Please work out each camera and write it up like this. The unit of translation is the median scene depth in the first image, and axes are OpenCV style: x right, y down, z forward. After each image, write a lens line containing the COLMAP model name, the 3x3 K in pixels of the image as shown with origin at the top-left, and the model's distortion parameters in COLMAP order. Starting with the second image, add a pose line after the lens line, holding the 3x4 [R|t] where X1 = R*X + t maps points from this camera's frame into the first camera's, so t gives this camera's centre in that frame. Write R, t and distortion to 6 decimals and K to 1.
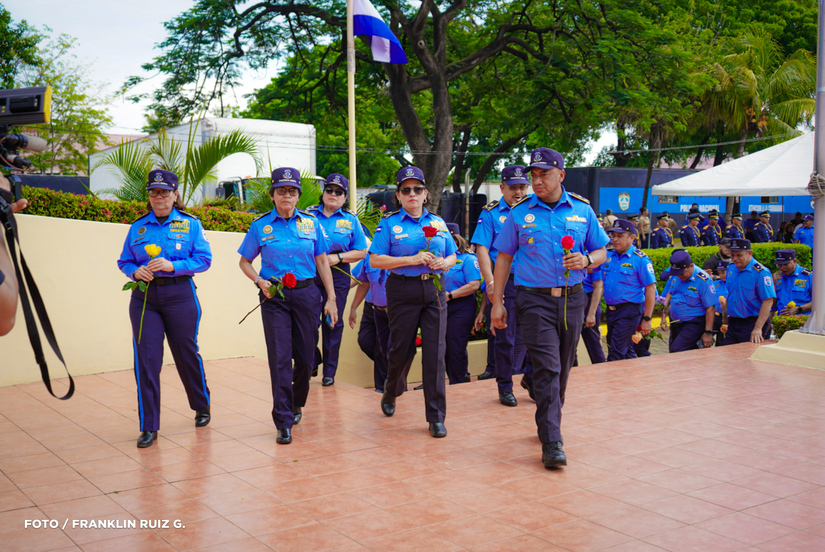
lens RADIAL K [[1015.0, 0, 412.5], [0, 1015.0, 276.0], [0, 0, 1]] dist [0.008889, 0.043407]
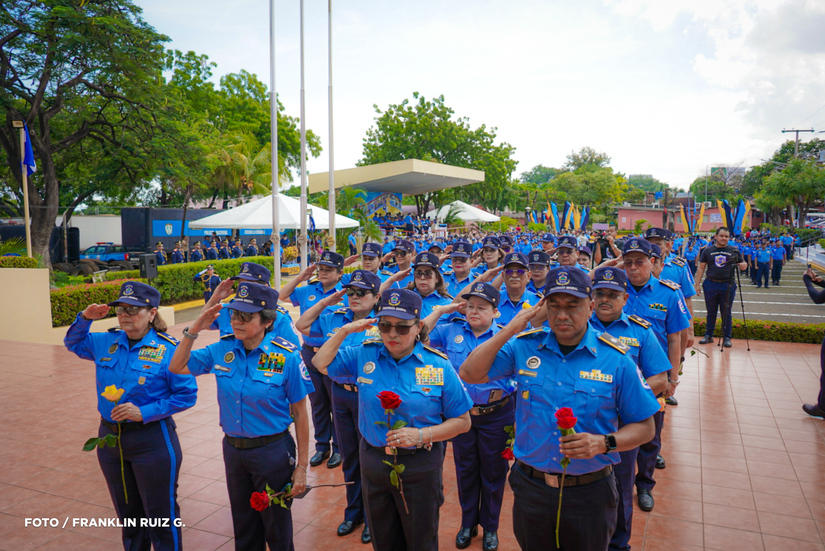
lens RADIAL K [[649.2, 0, 412.5], [0, 649.2, 275.5], [0, 0, 1]] dist [-0.006384, 0.002405]
pose [[0.841290, -0.045824, 0.538638, -0.033505], [0.042057, 0.998929, 0.019294, -0.004805], [-0.538945, 0.006421, 0.842317, -0.100510]]
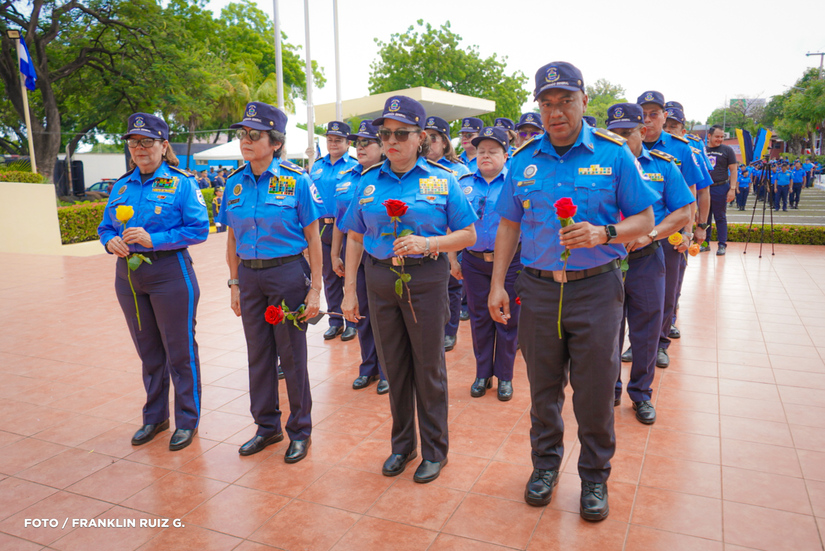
lens RADIAL K [[655.7, 0, 412.5], [0, 655.7, 275.5], [0, 0, 1]] dist [-0.003163, -0.000469]
pose [[0.847976, -0.103177, 0.519895, -0.034644], [0.053926, 0.992575, 0.109027, 0.009906], [-0.527284, -0.064416, 0.847244, -0.099806]]
